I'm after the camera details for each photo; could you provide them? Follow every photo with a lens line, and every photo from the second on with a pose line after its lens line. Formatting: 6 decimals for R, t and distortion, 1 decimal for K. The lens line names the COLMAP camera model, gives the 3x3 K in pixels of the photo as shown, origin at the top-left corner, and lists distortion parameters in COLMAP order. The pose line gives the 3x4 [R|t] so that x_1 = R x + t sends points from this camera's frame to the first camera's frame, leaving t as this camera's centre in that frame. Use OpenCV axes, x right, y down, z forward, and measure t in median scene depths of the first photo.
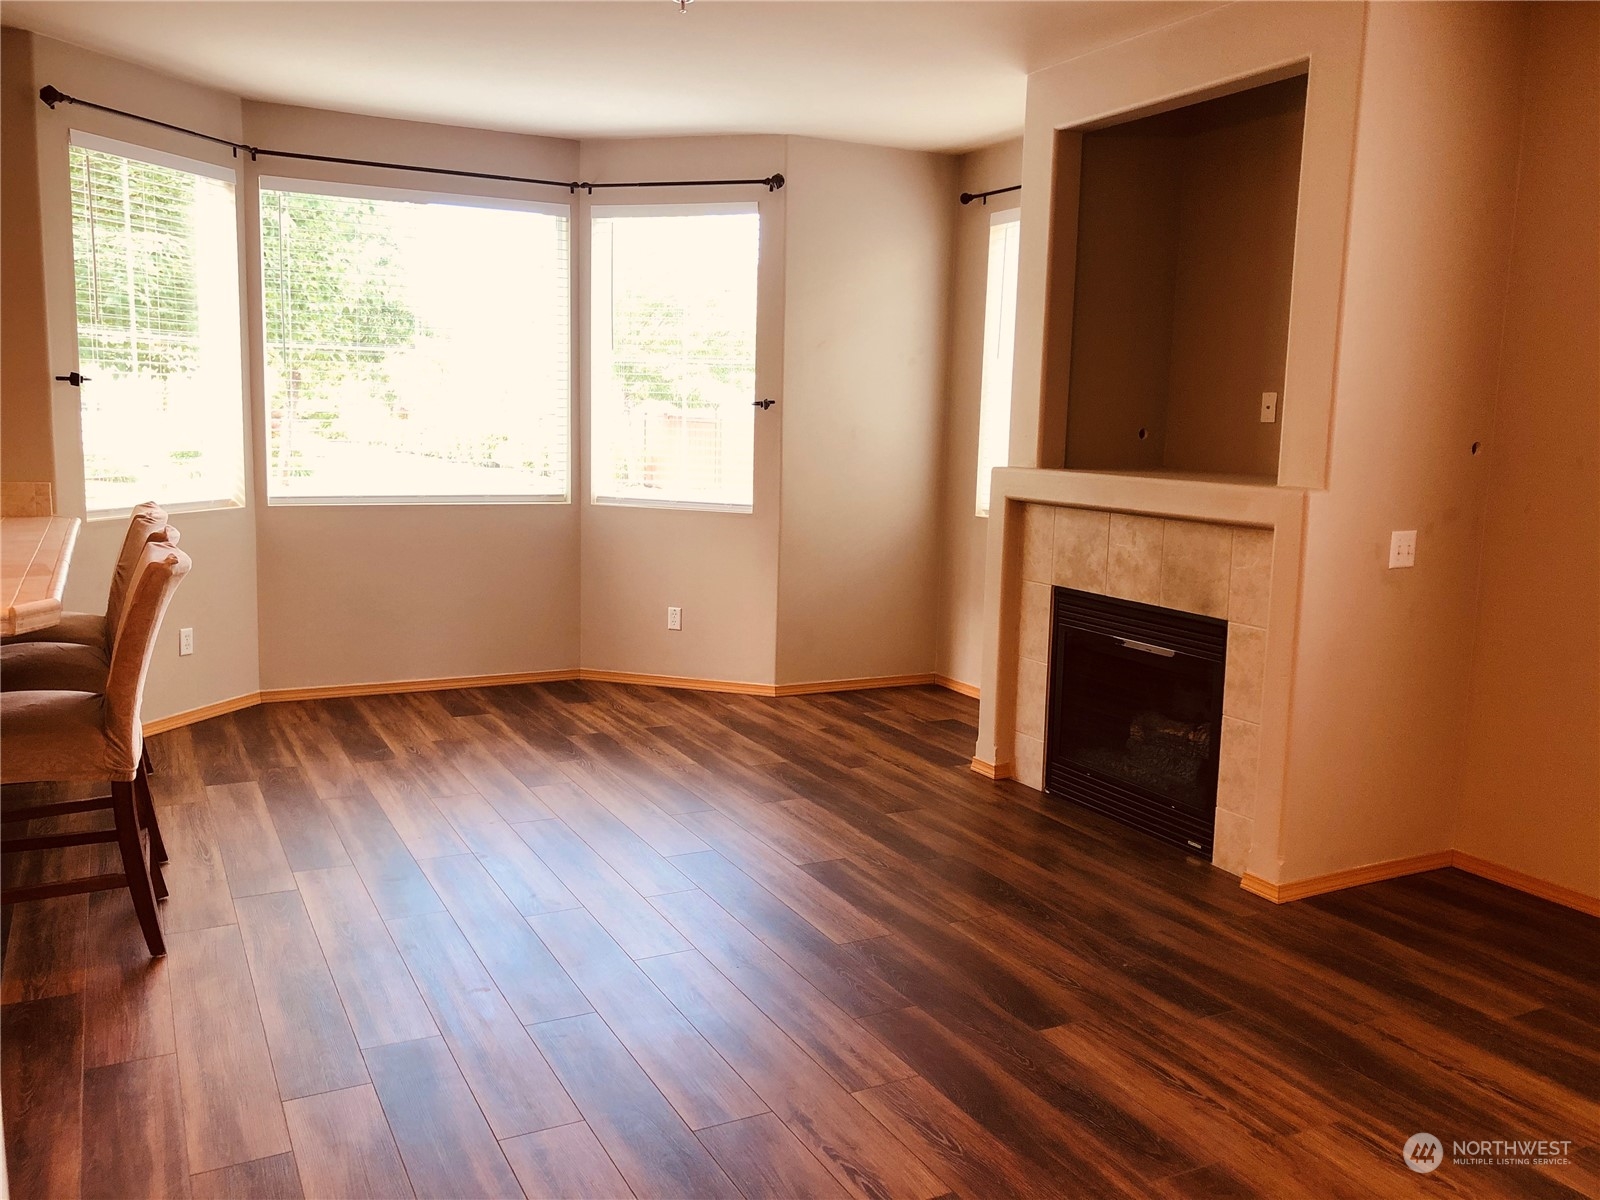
lens RADIAL K [[1302.6, 0, 793.4], [0, 1302.6, 592.1], [0, 0, 1]] dist [0.038228, -0.052523]
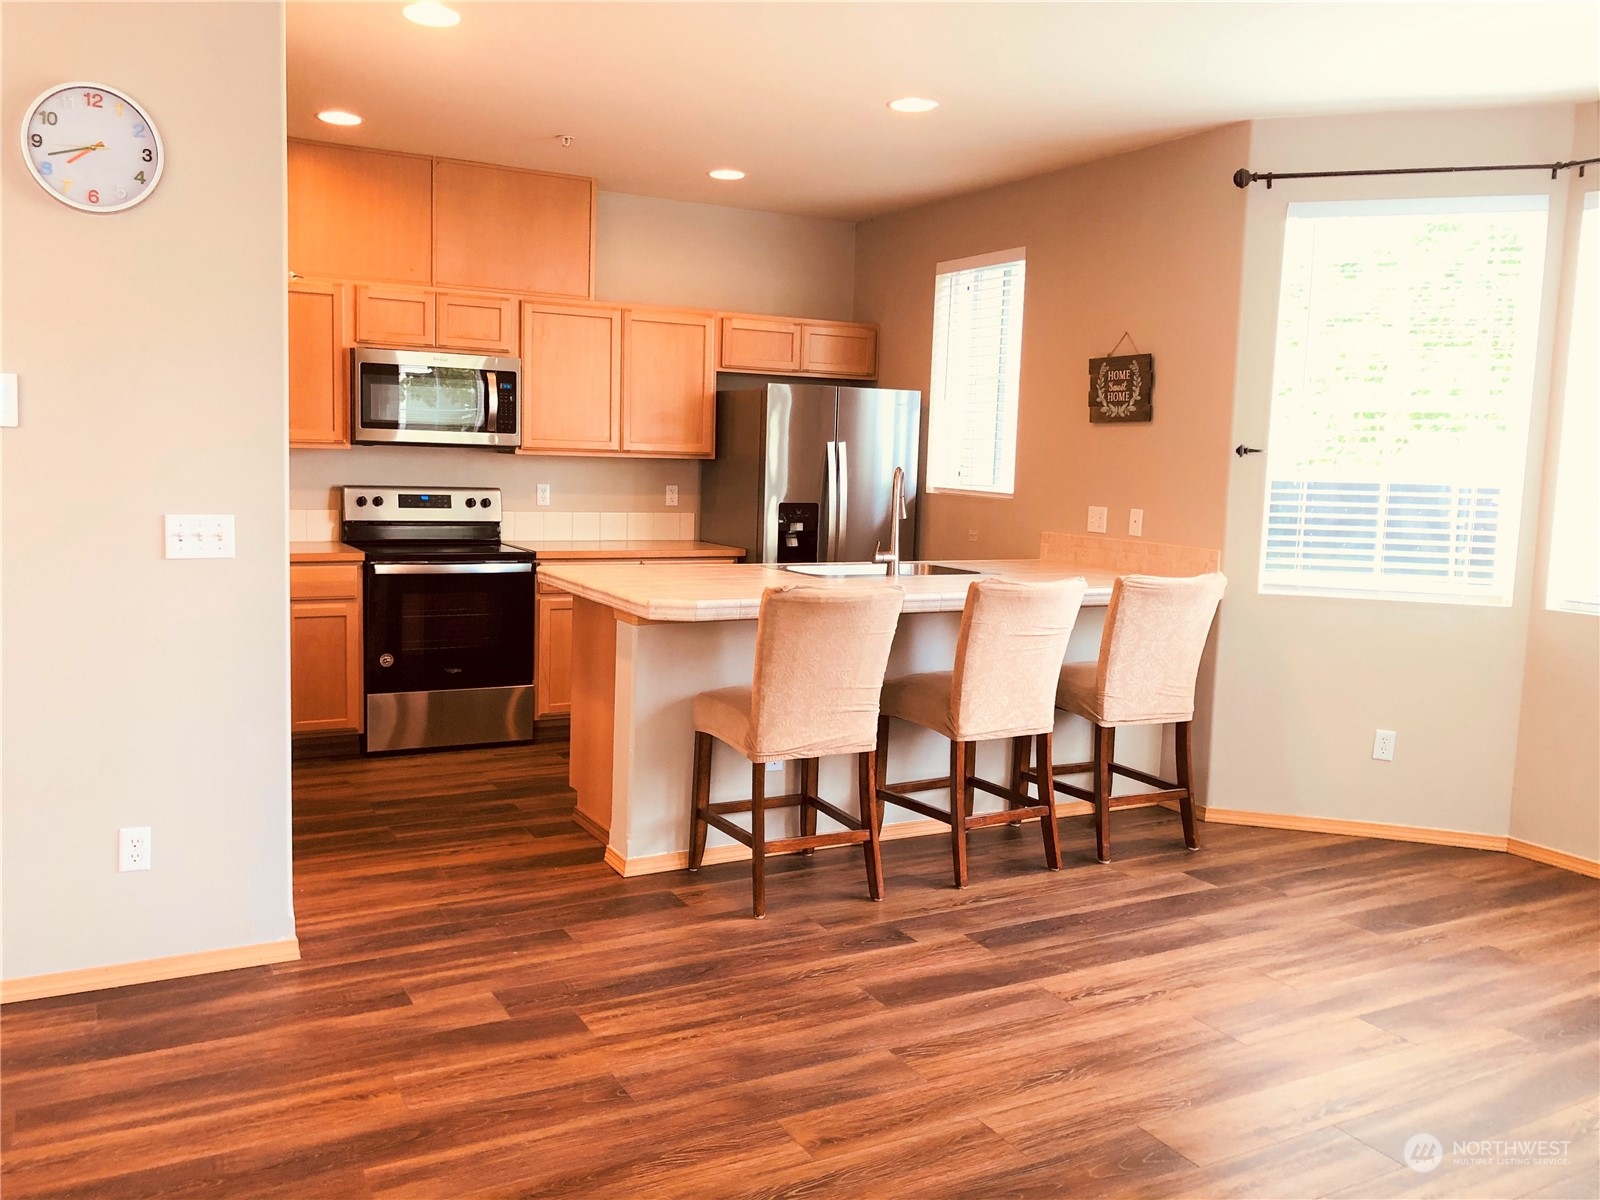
lens RADIAL K [[1302.6, 0, 799.9], [0, 1302.6, 598.1], [0, 0, 1]] dist [0.038228, -0.052523]
pose [[0.028407, 0.088490, -0.995672, 0.492944], [-0.166776, 0.982532, 0.082564, -0.082586], [0.985586, 0.163709, 0.042669, 0.685700]]
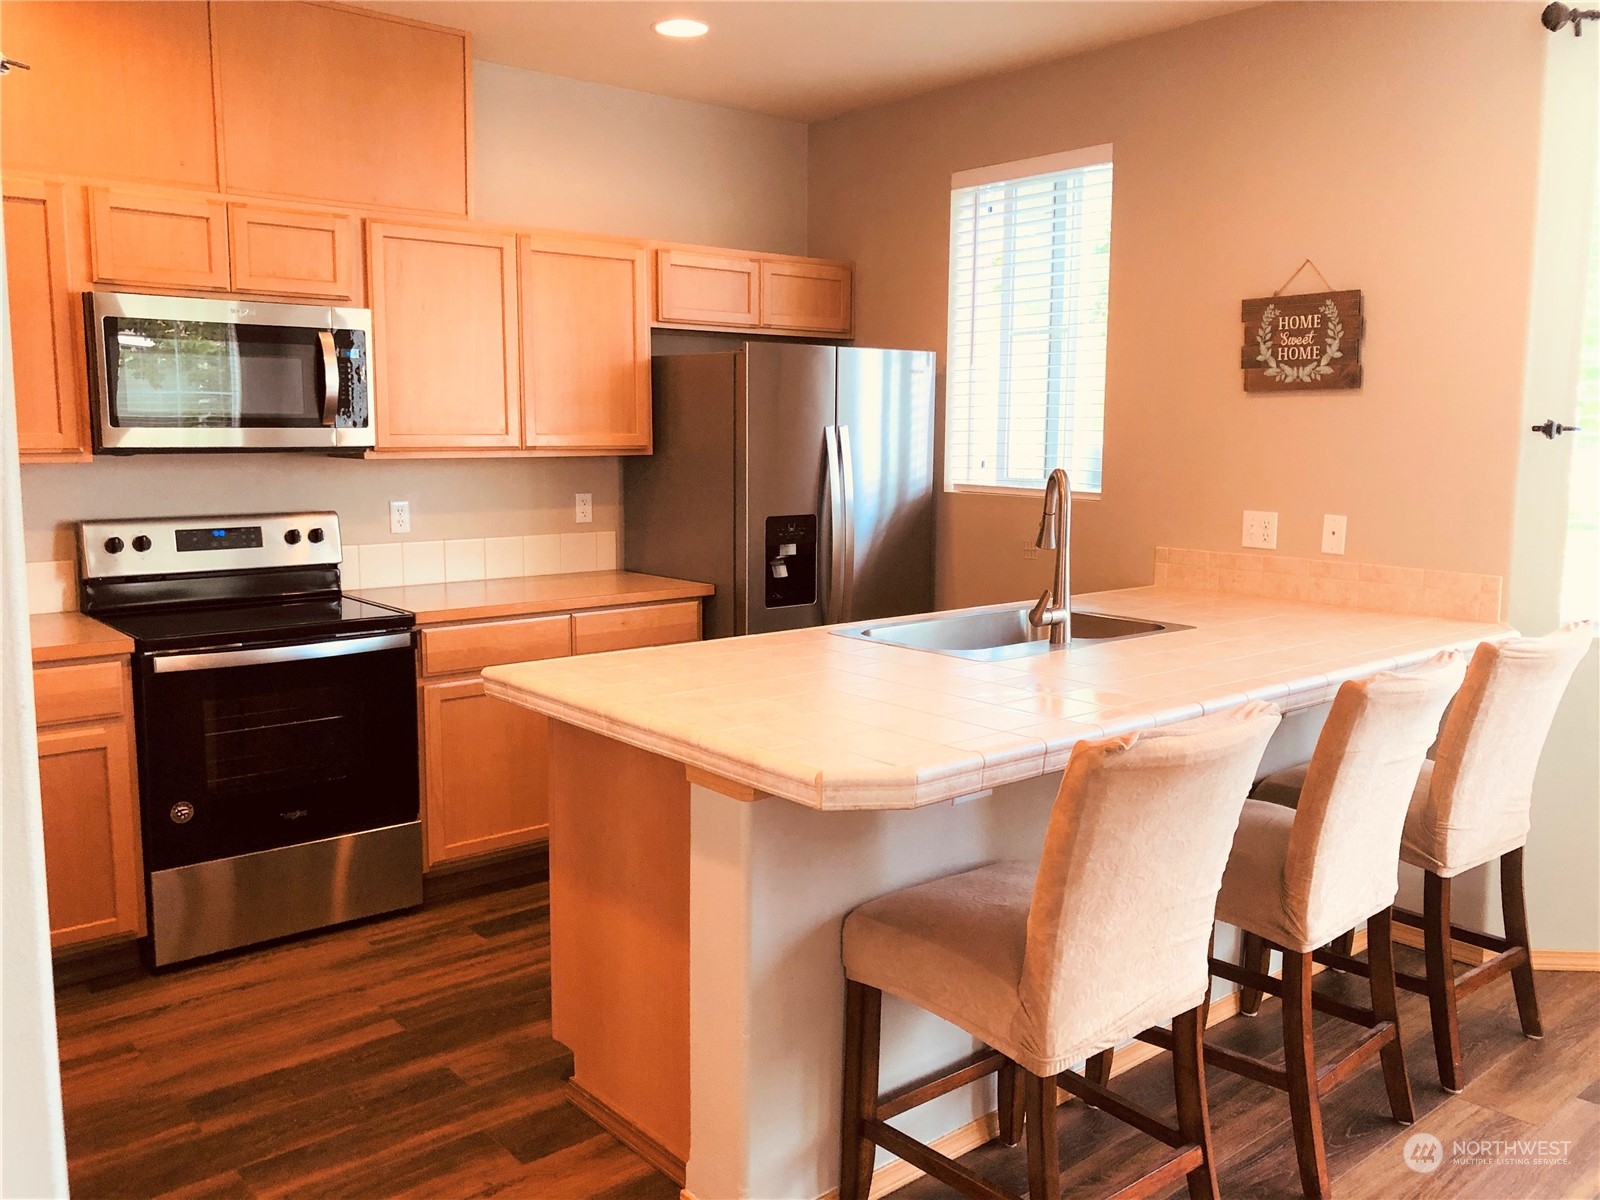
lens RADIAL K [[1302.6, 0, 804.8], [0, 1302.6, 591.6], [0, 0, 1]] dist [0.038228, -0.052523]
pose [[0.226572, 0.100501, -0.968795, 0.034502], [-0.132382, 0.988610, 0.071597, -0.082193], [0.964956, 0.112029, 0.237296, 0.509918]]
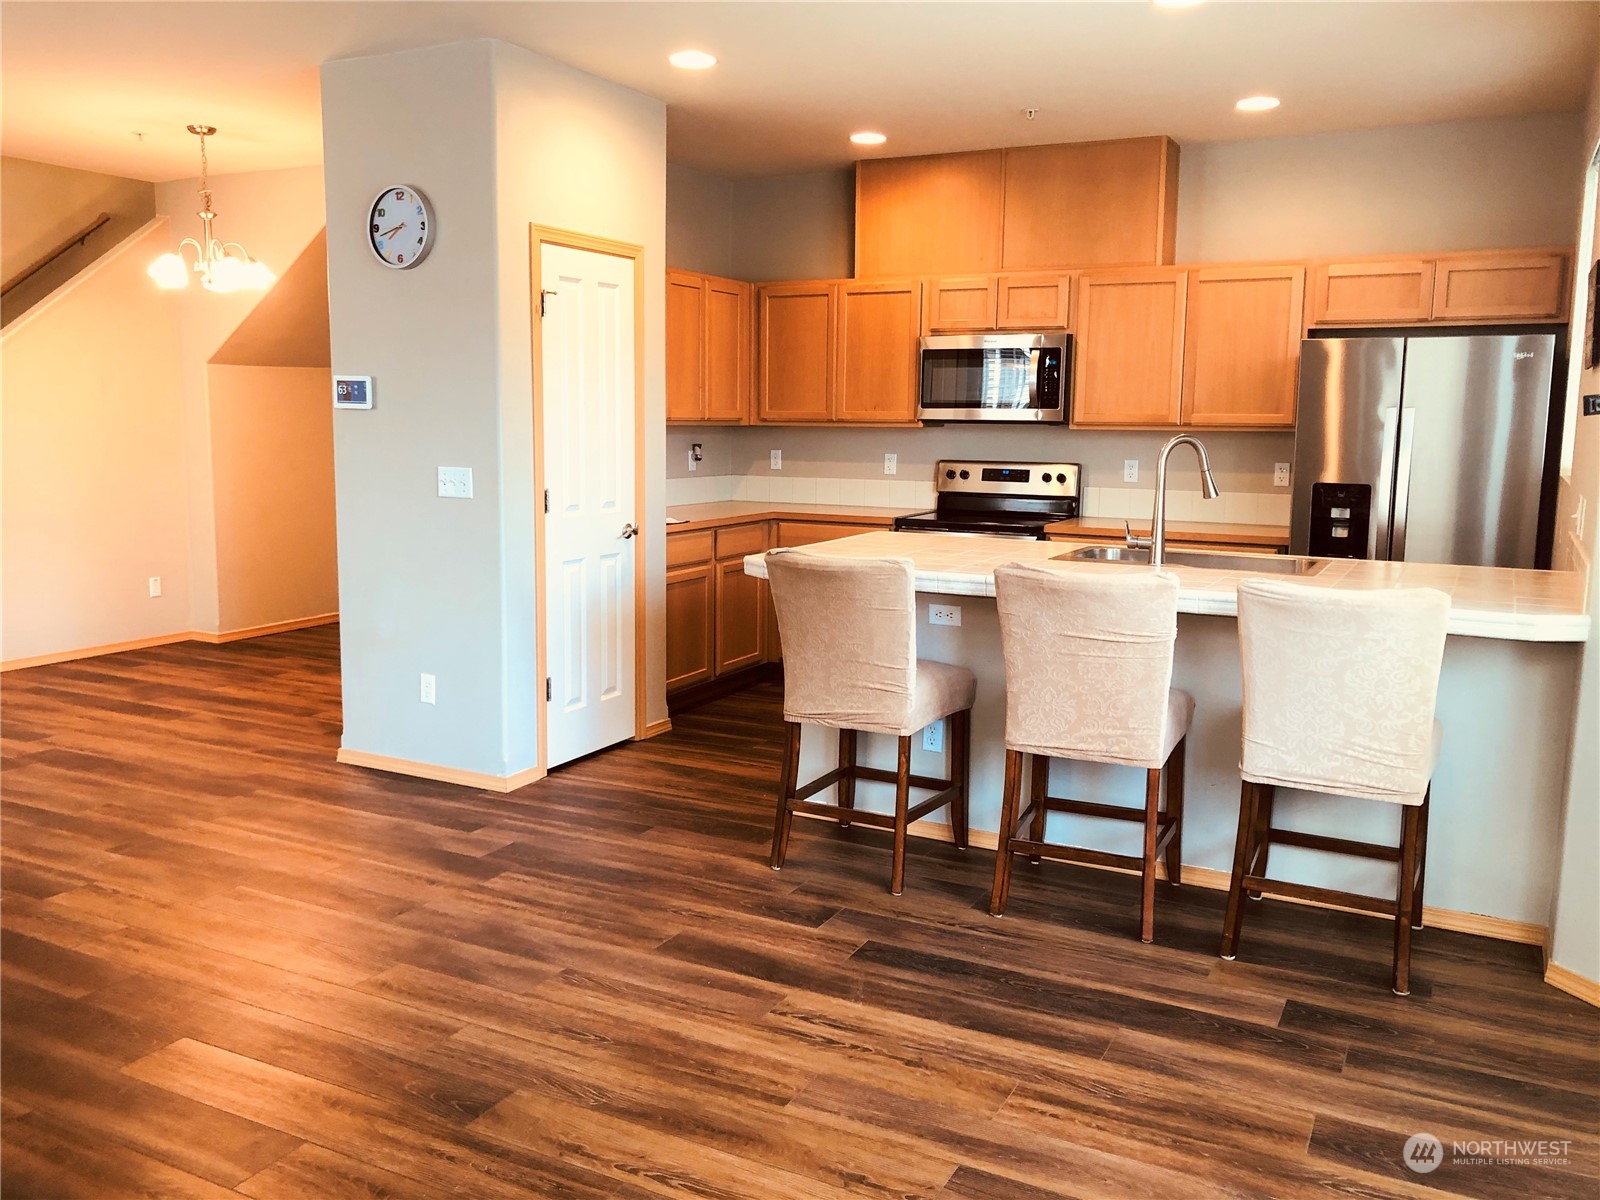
lens RADIAL K [[1302.6, 0, 804.9], [0, 1302.6, 606.8], [0, 0, 1]] dist [0.038228, -0.052523]
pose [[-0.813732, 0.052027, -0.578907, 0.142035], [-0.111363, 0.963579, 0.243134, -0.192897], [0.570473, 0.262314, -0.778301, 1.395588]]
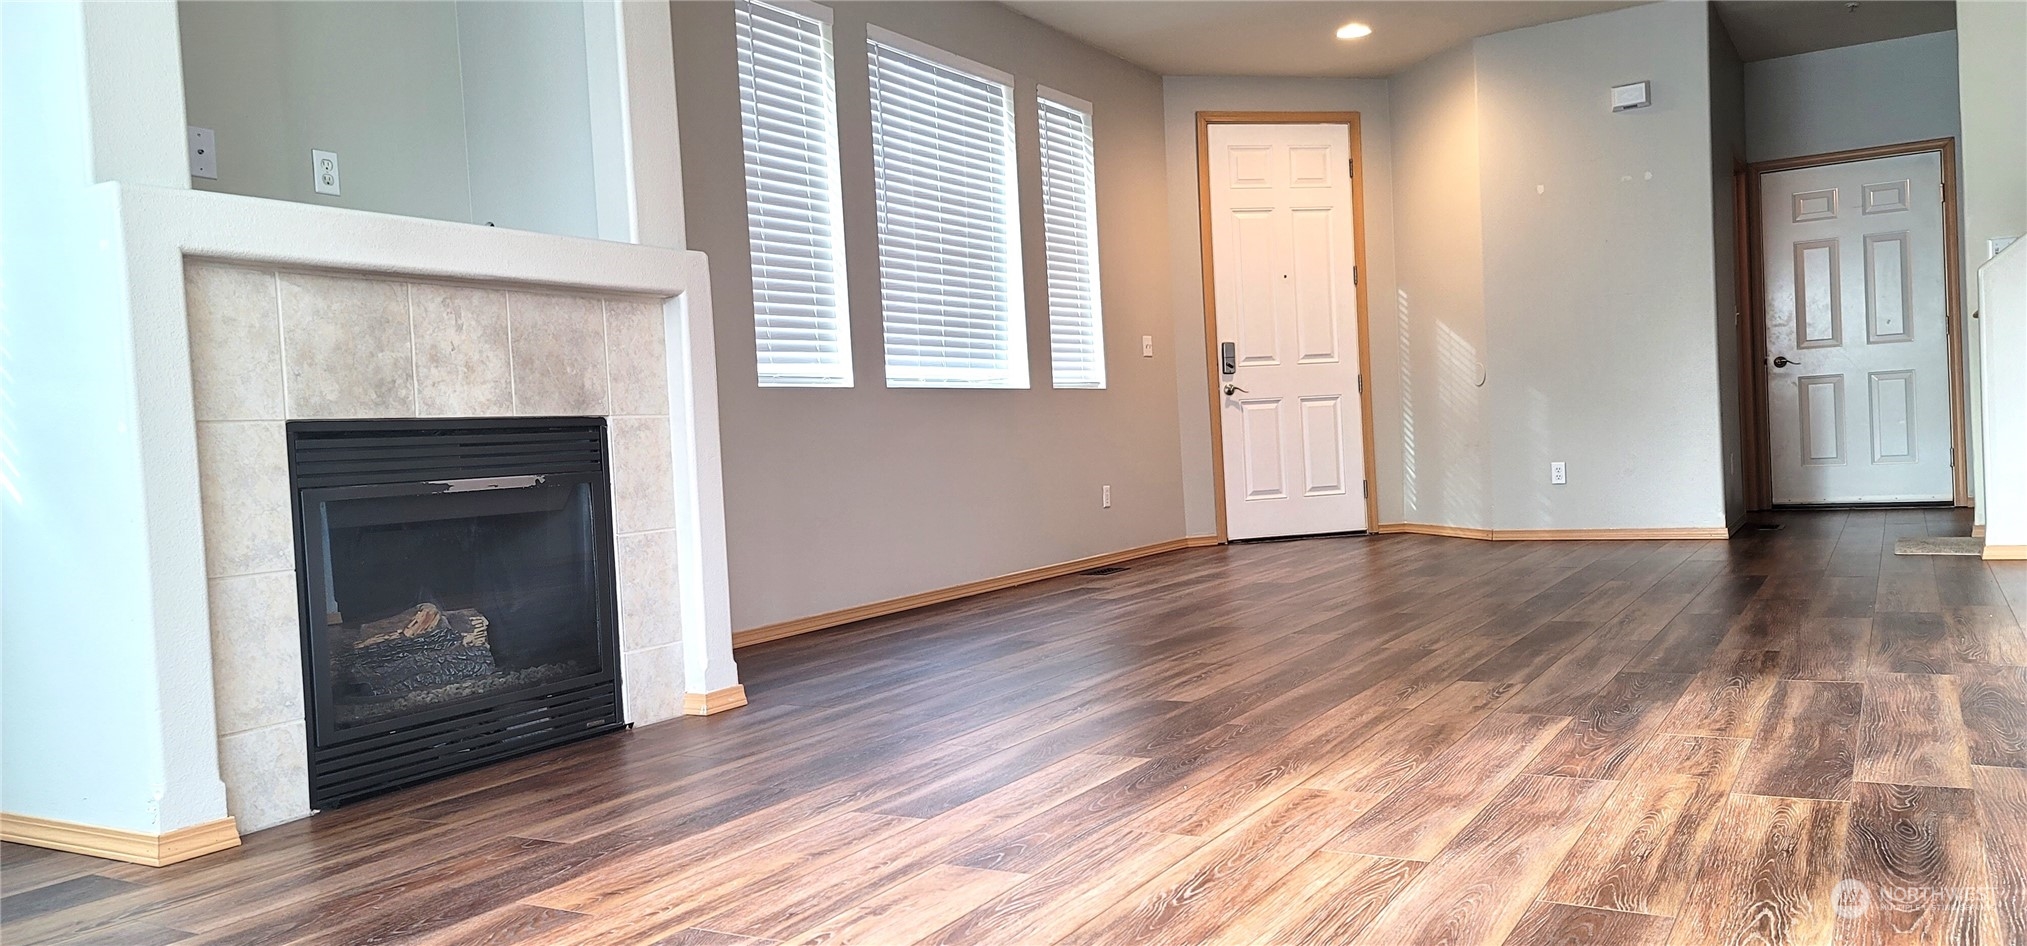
lens RADIAL K [[1504.5, 0, 1005.3], [0, 1504.5, 472.4], [0, 0, 1]] dist [0.068119, 0.000847]
pose [[-0.533893, -0.014870, 0.845421, -0.518922], [0.154238, 0.981358, 0.114664, -0.011395], [-0.831365, 0.191614, -0.521647, 1.158545]]
